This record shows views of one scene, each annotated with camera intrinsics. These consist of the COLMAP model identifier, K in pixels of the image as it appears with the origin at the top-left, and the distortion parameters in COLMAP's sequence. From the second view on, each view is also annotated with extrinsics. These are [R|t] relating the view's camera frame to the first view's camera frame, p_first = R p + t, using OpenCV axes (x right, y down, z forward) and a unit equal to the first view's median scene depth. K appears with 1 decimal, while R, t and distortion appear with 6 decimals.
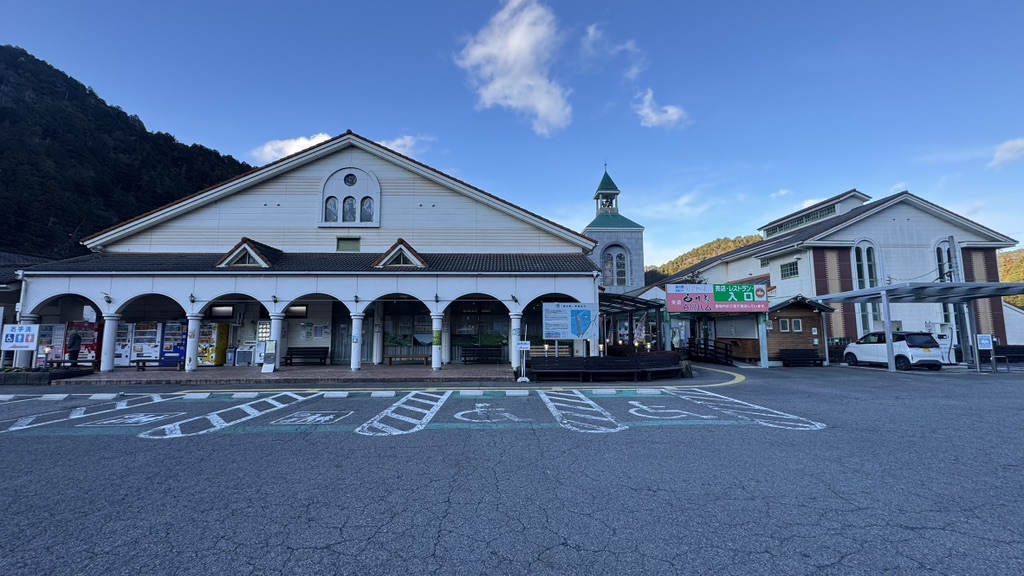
lens RADIAL K [[408.2, 0, 512.0], [0, 408.2, 288.0], [0, 0, 1]] dist [0.000711, 0.000237]
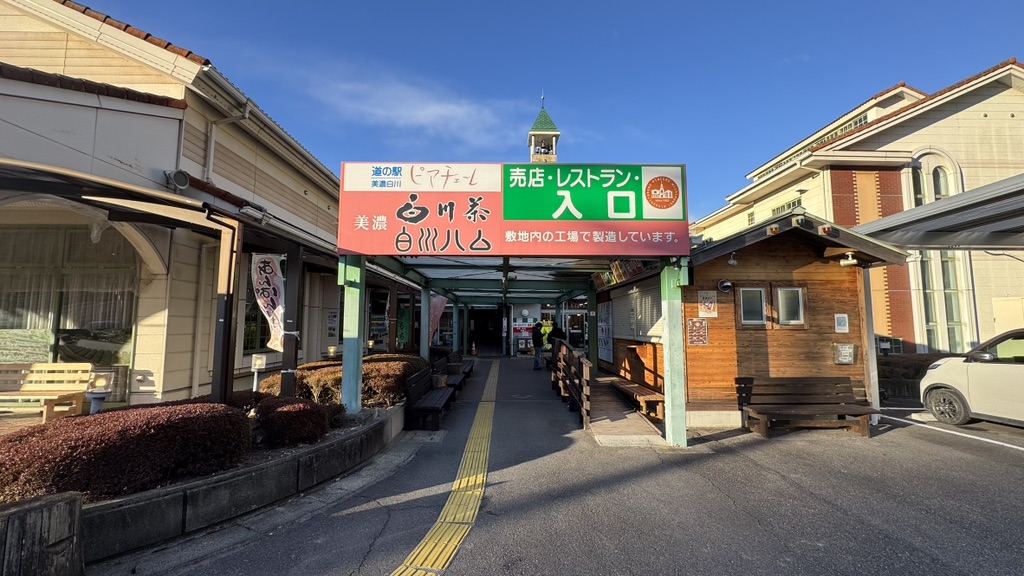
lens RADIAL K [[402.8, 0, 512.0], [0, 402.8, 288.0], [0, 0, 1]] dist [-0.009274, 0.000109]
pose [[0.999744, 0.004280, -0.022208, 0.508625], [-0.003928, 0.999867, 0.015850, 0.077034], [0.022273, -0.015759, 0.999628, 0.709672]]
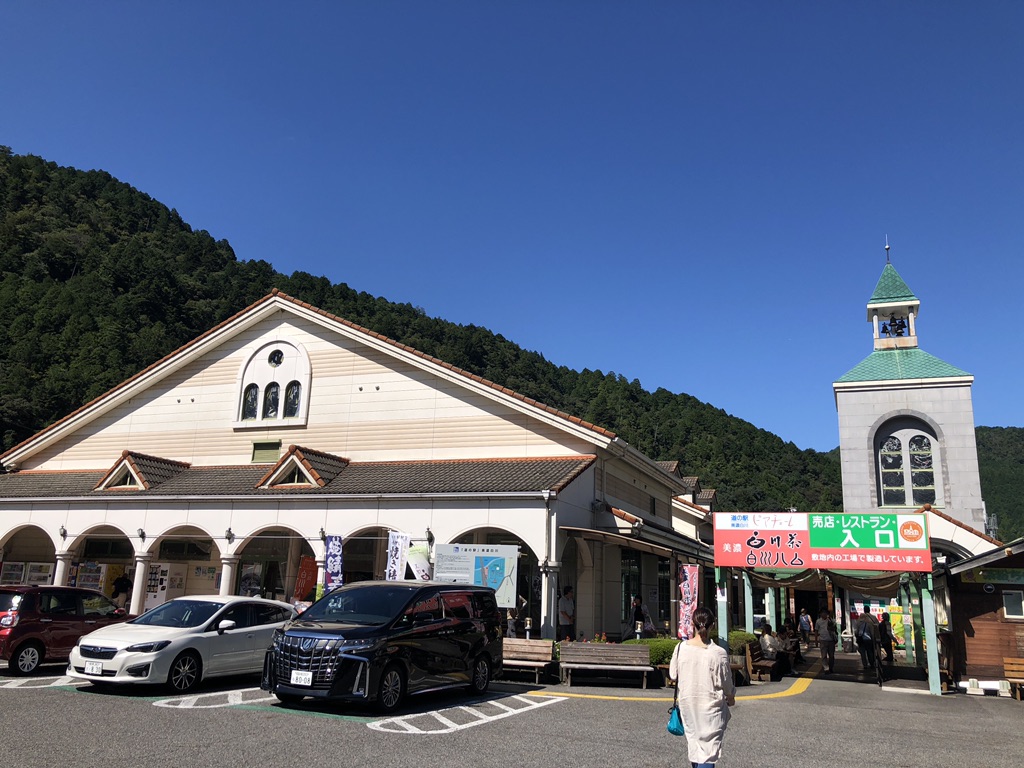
lens RADIAL K [[850.2, 0, 512.0], [0, 850.2, 384.0], [0, 0, 1]] dist [0.022567, 0.000491]
pose [[0.909925, -0.059737, -0.410449, 0.606738], [0.001862, 0.990153, -0.139979, -0.020668], [0.414769, 0.126607, 0.901076, -0.141888]]
